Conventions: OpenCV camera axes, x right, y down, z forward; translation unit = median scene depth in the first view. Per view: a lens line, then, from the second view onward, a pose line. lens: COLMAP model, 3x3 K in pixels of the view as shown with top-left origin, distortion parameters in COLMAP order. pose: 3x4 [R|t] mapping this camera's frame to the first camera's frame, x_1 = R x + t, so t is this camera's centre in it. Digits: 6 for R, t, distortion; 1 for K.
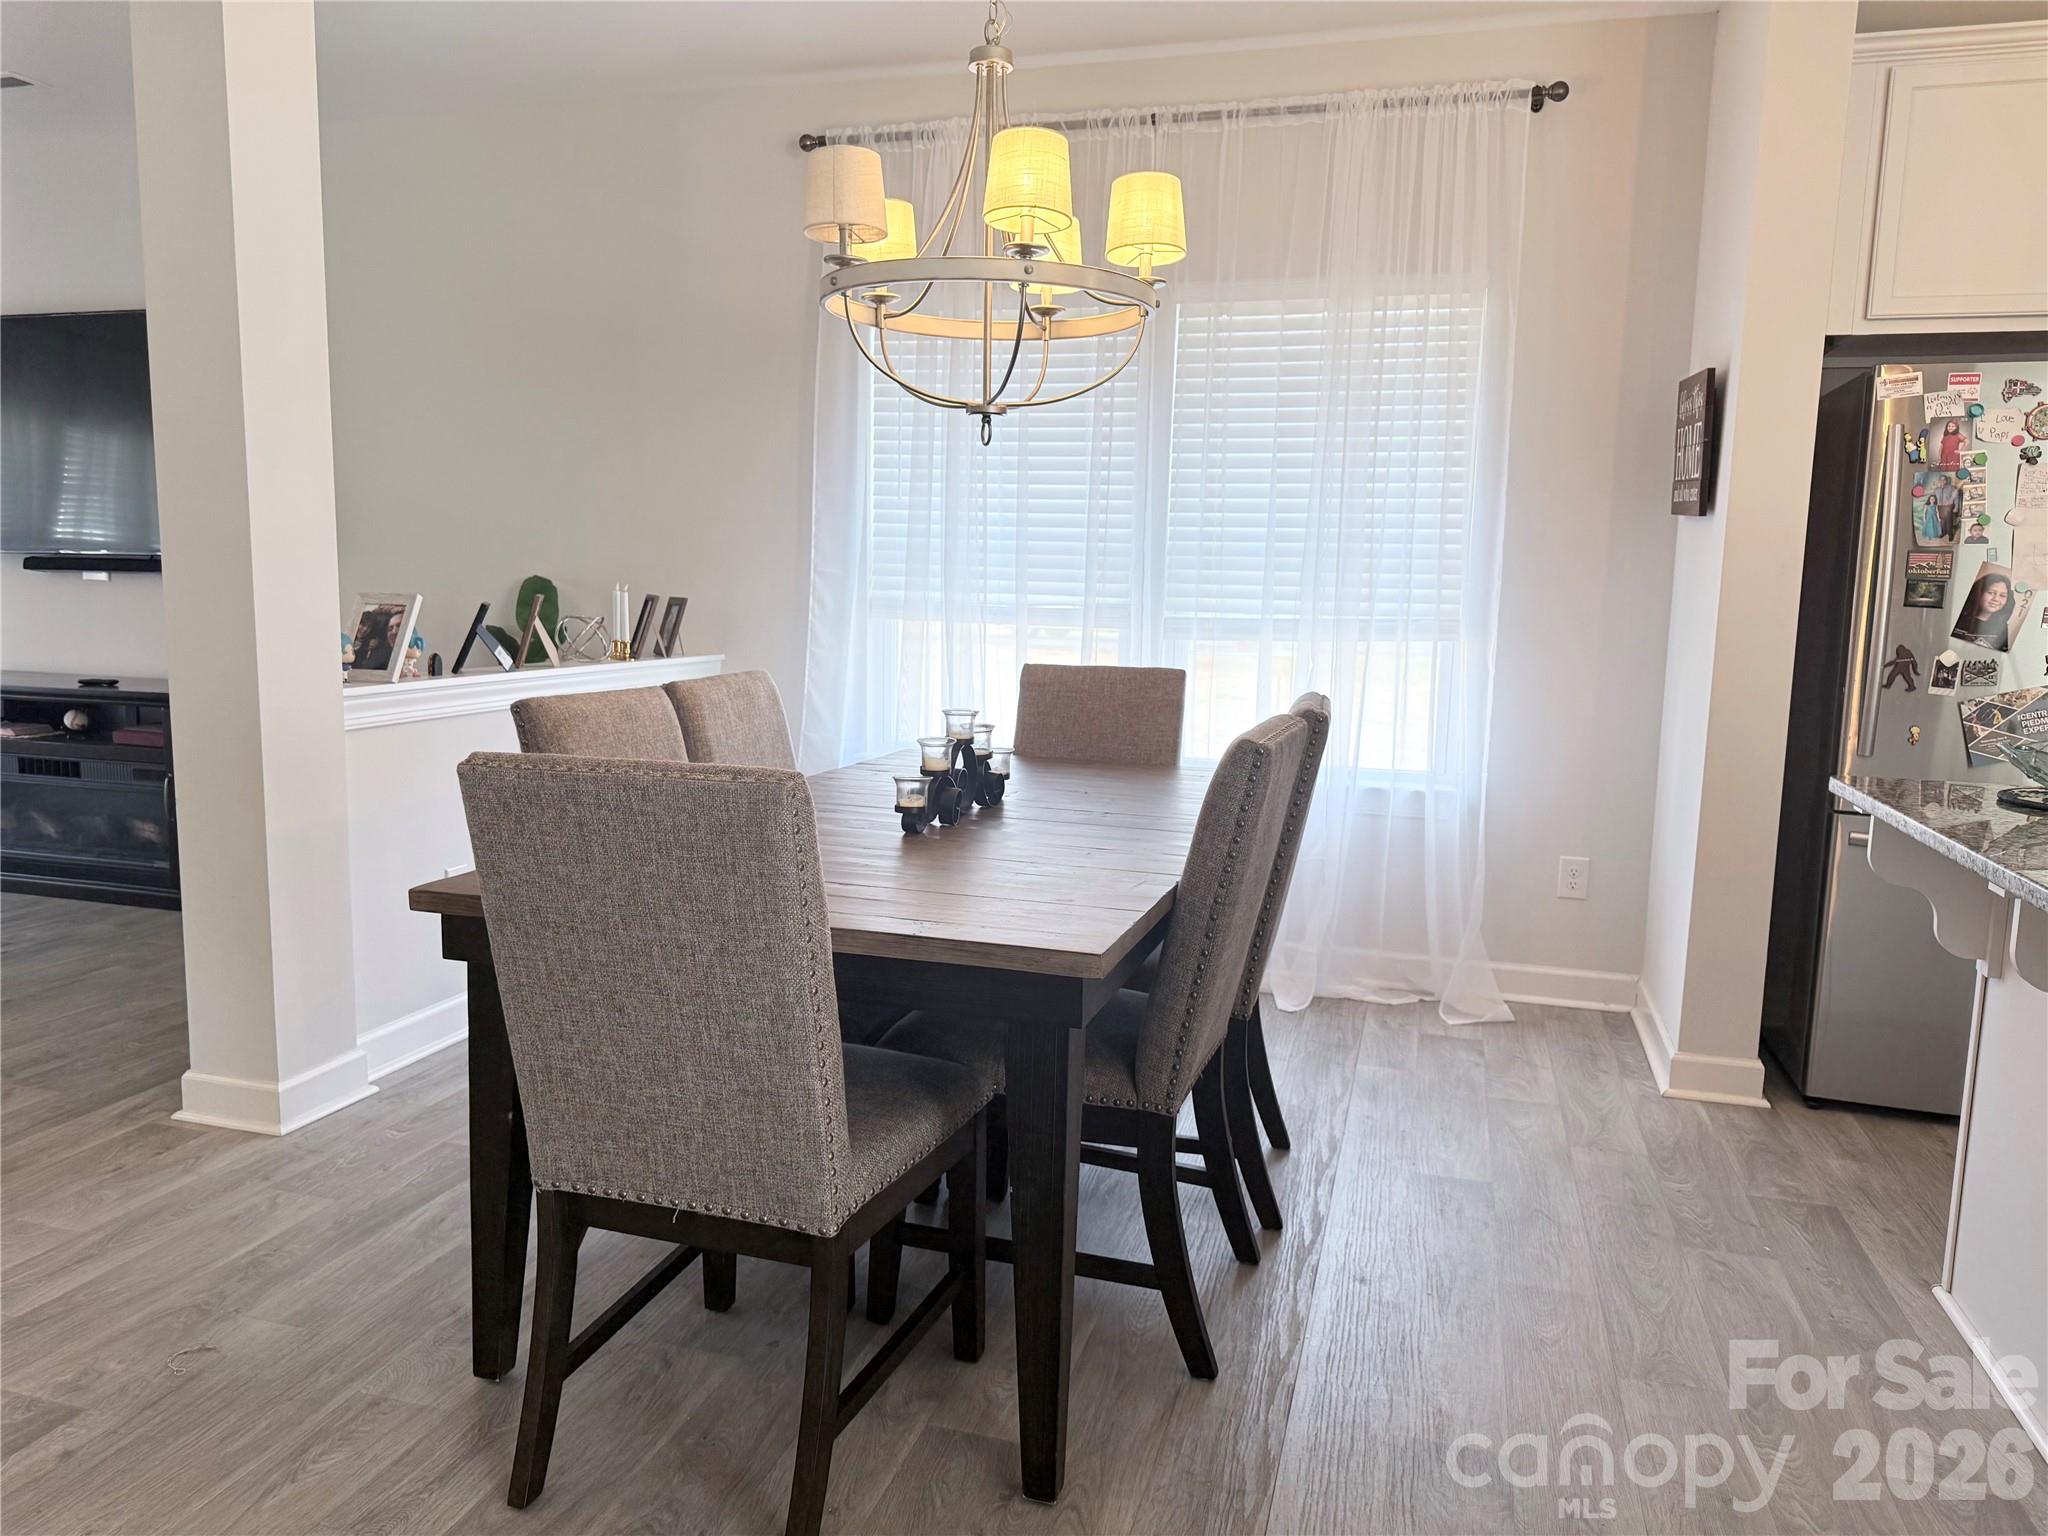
lens RADIAL K [[1447.6, 0, 1027.2], [0, 1447.6, 771.8], [0, 0, 1]] dist [0.068035, -0.080884]
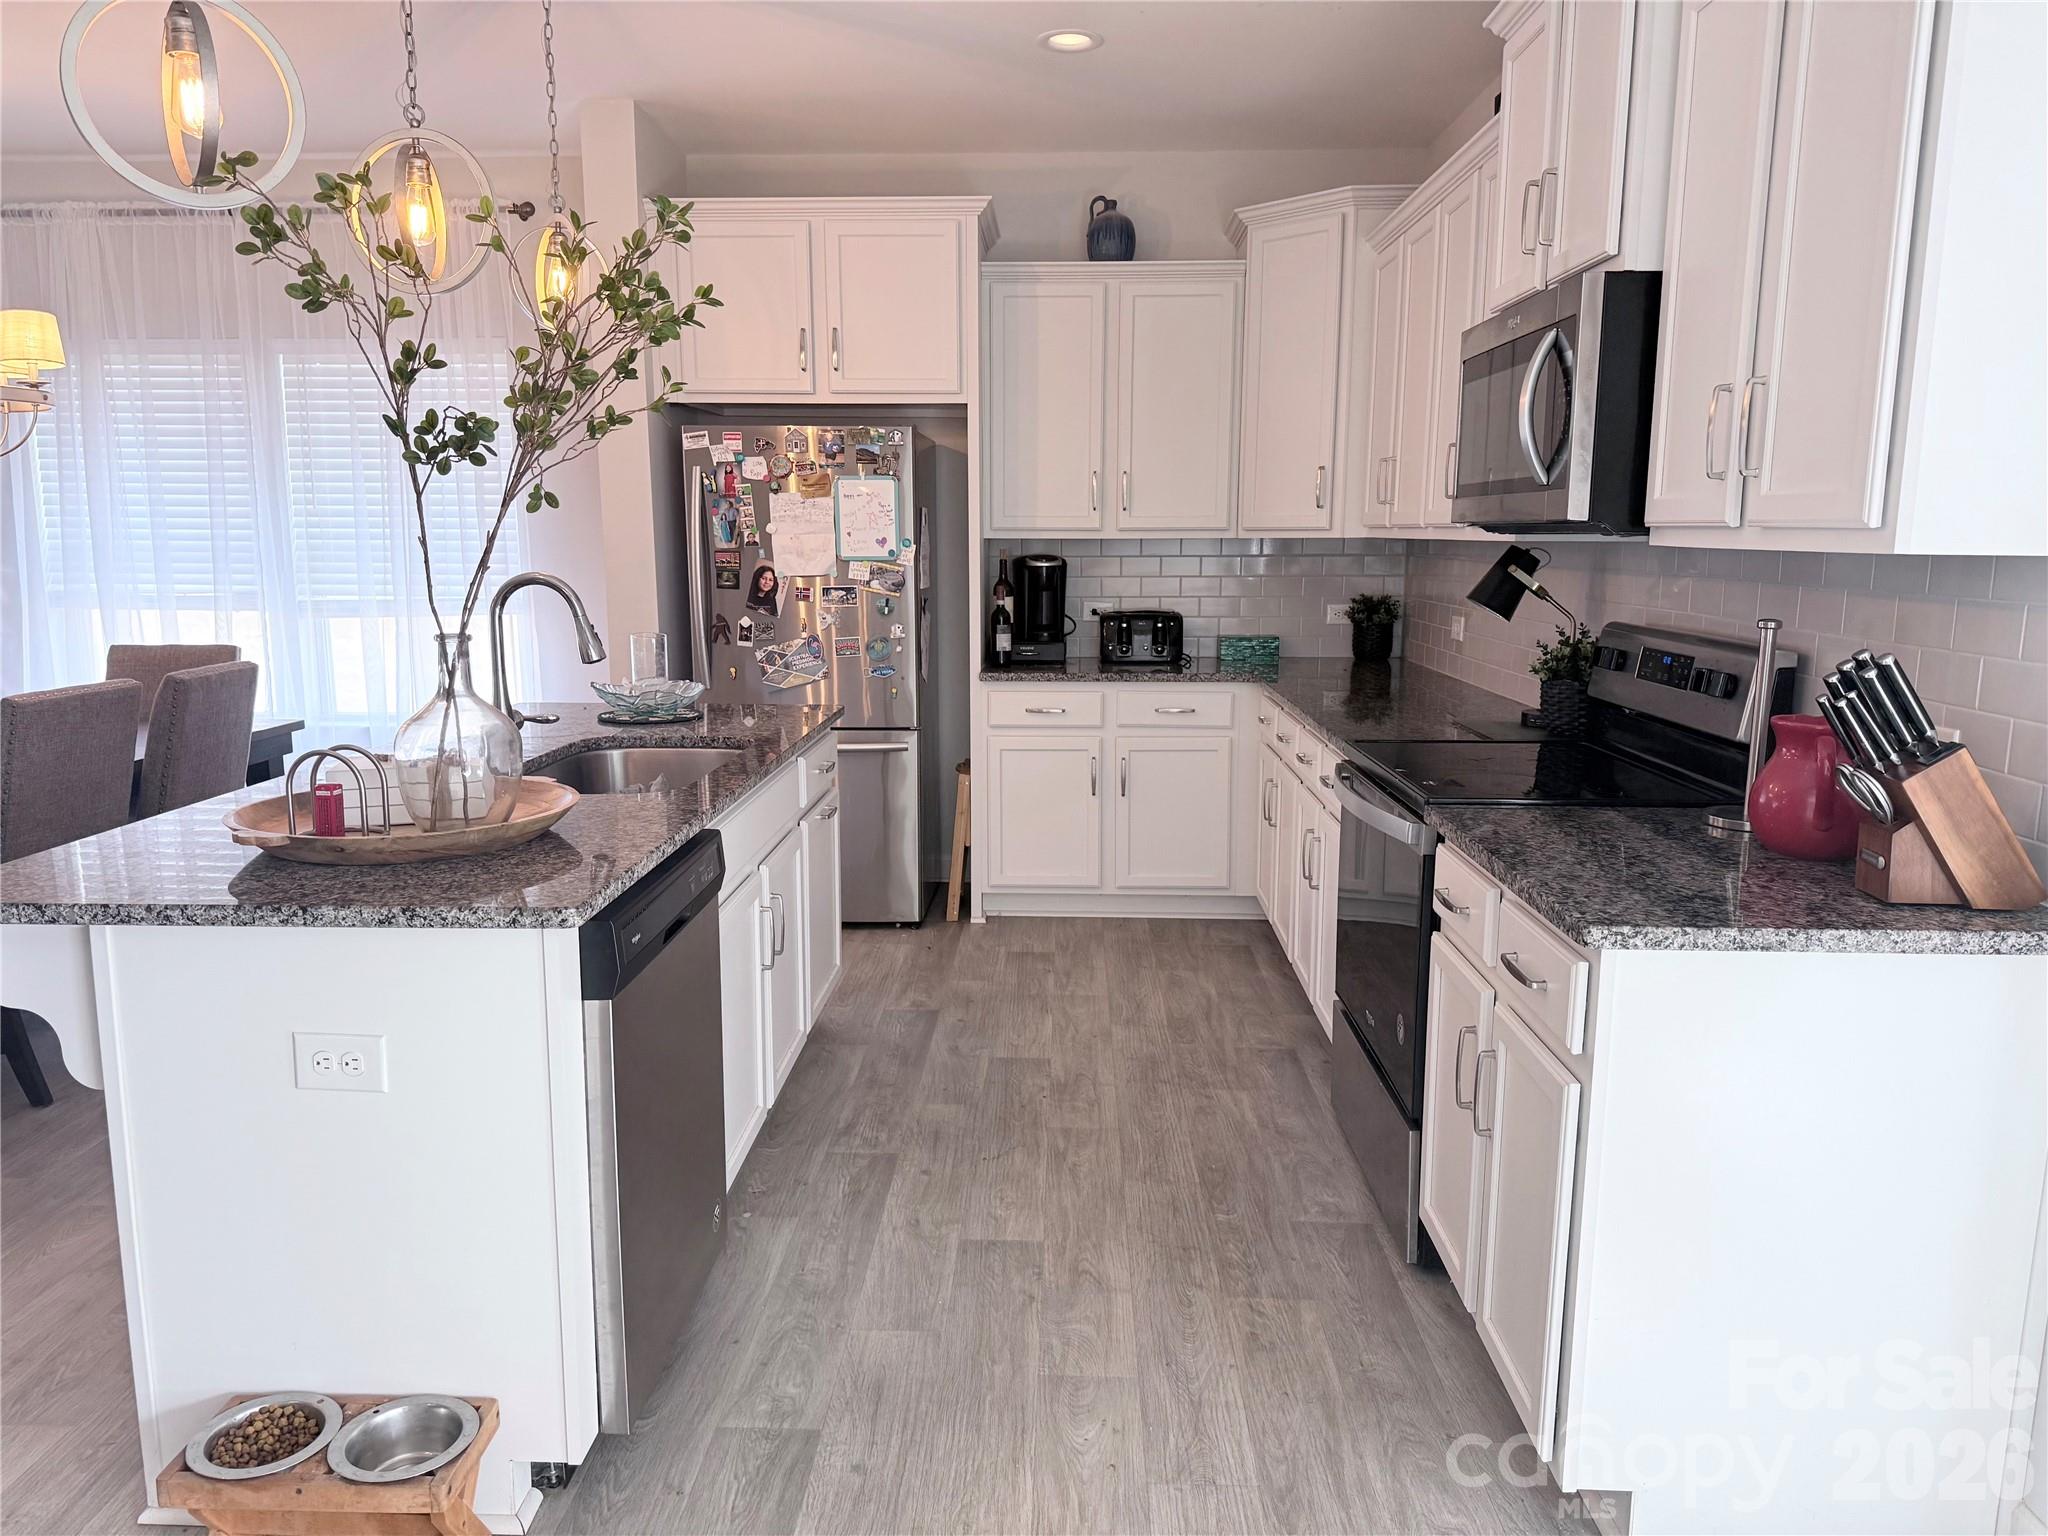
lens RADIAL K [[1447.6, 0, 1018.2], [0, 1447.6, 768.9], [0, 0, 1]] dist [0.068035, -0.080884]
pose [[0.968679, -0.060522, 0.240828, 0.528203], [0.052891, 0.997876, 0.038031, 0.032202], [-0.242618, -0.024102, 0.969822, -0.528607]]
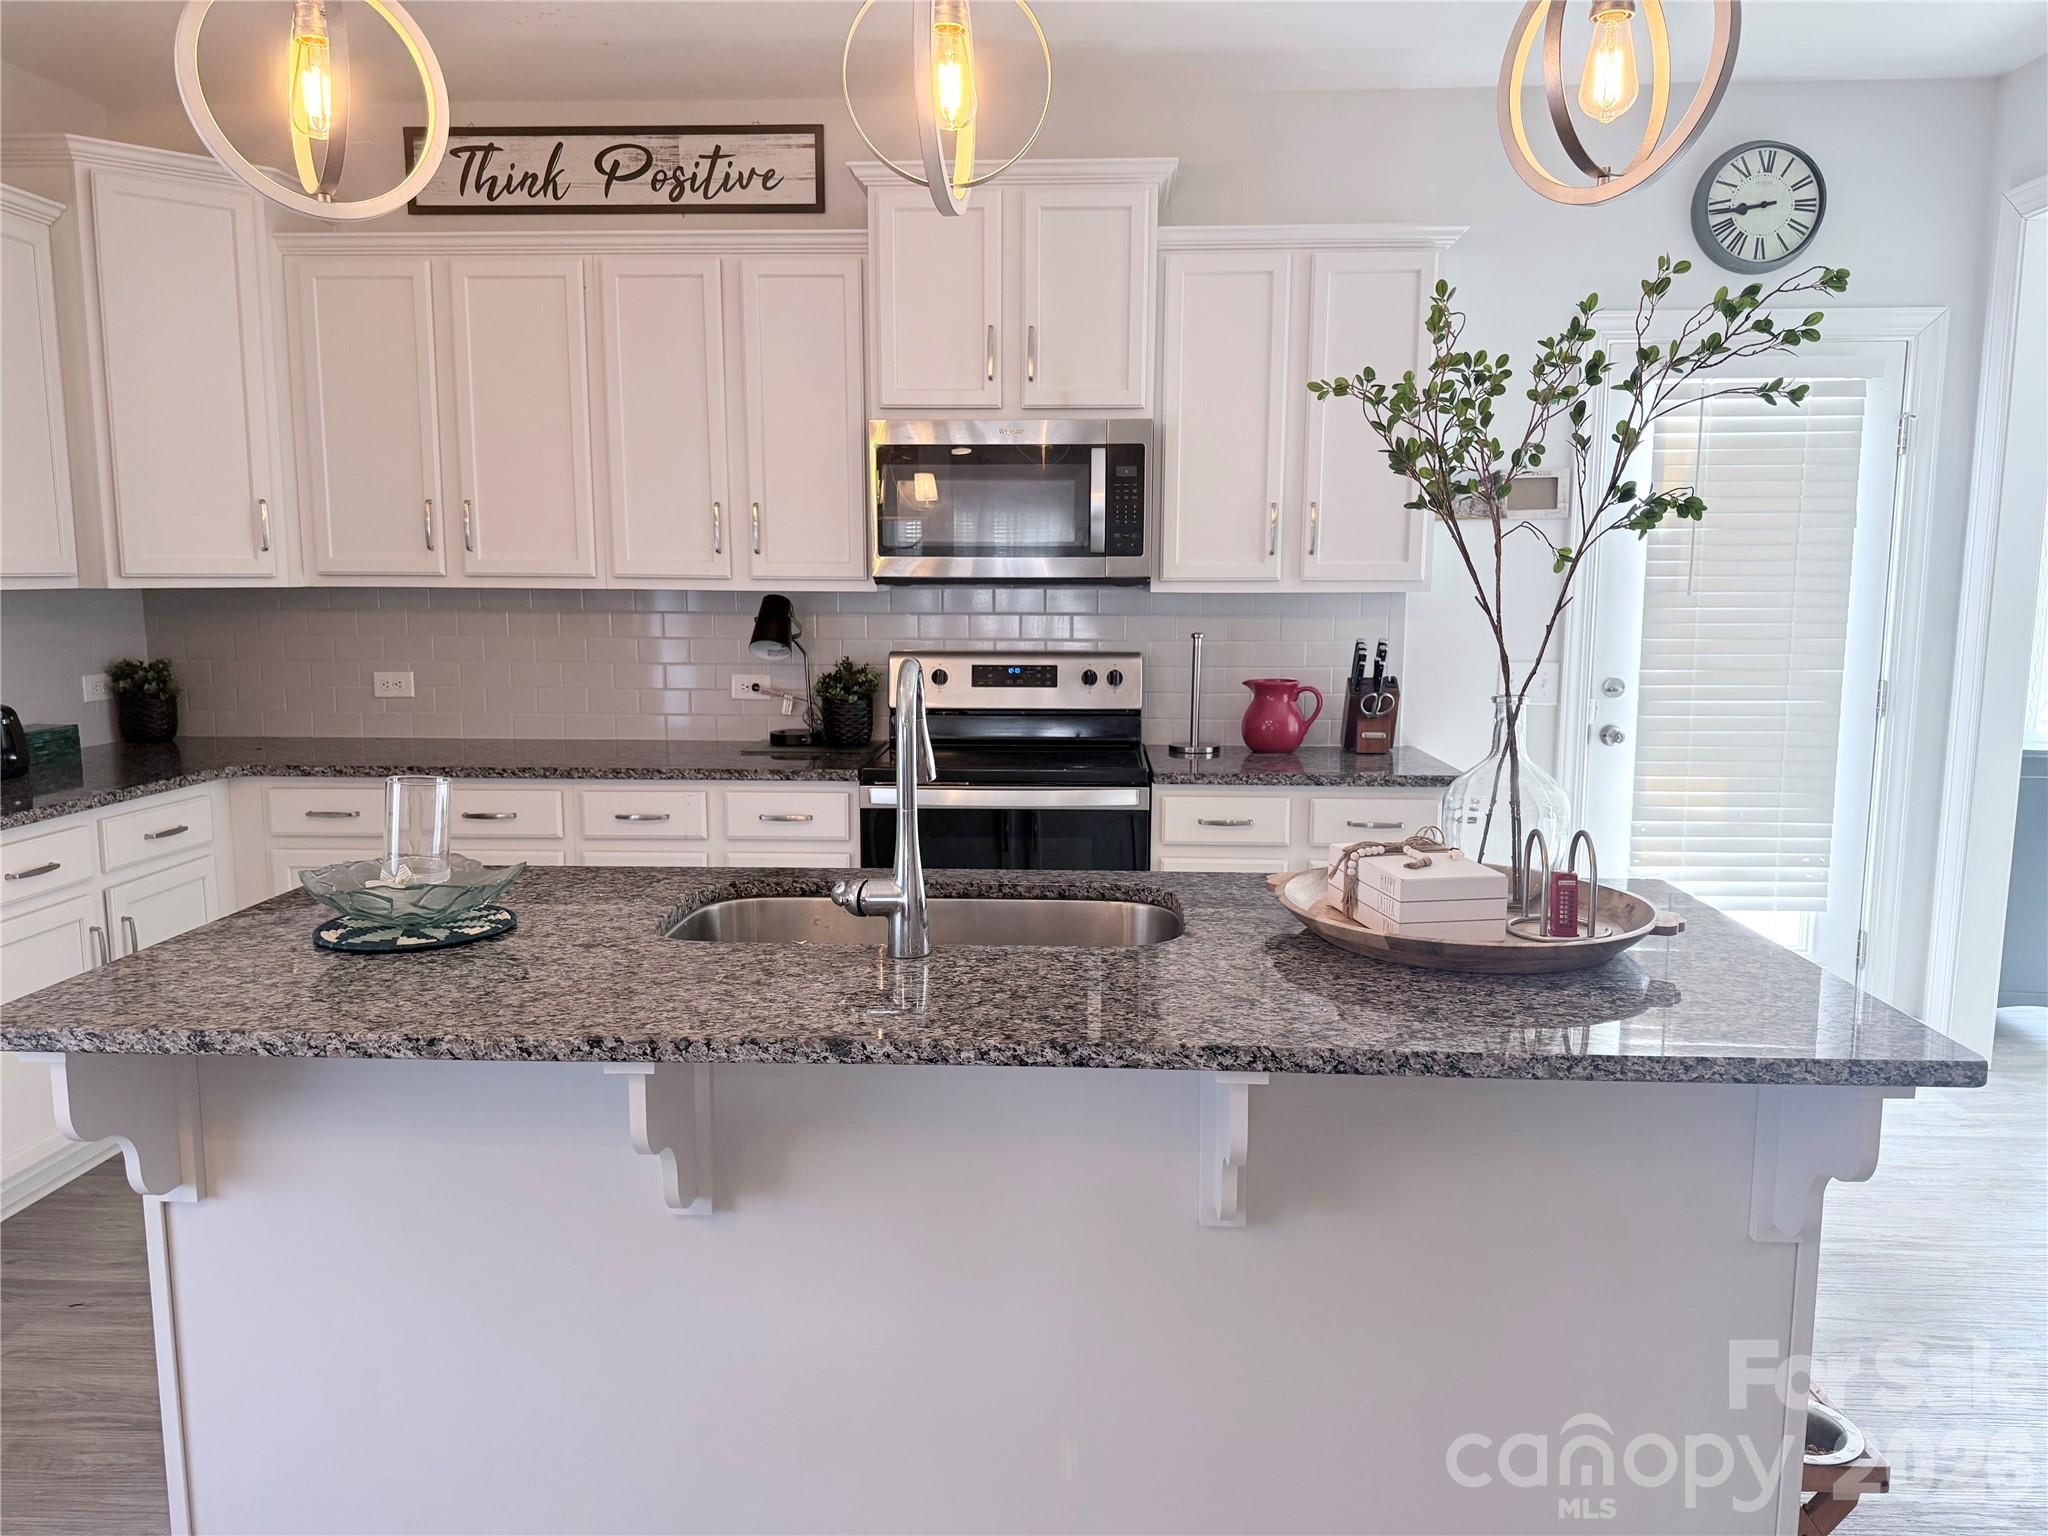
lens RADIAL K [[1447.6, 0, 1012.6], [0, 1447.6, 775.6], [0, 0, 1]] dist [0.068035, -0.080884]
pose [[-0.226327, -0.155925, 0.961490, -0.126721], [0.125540, 0.974202, 0.187537, -0.129546], [-0.965927, 0.163150, -0.200914, 0.516677]]
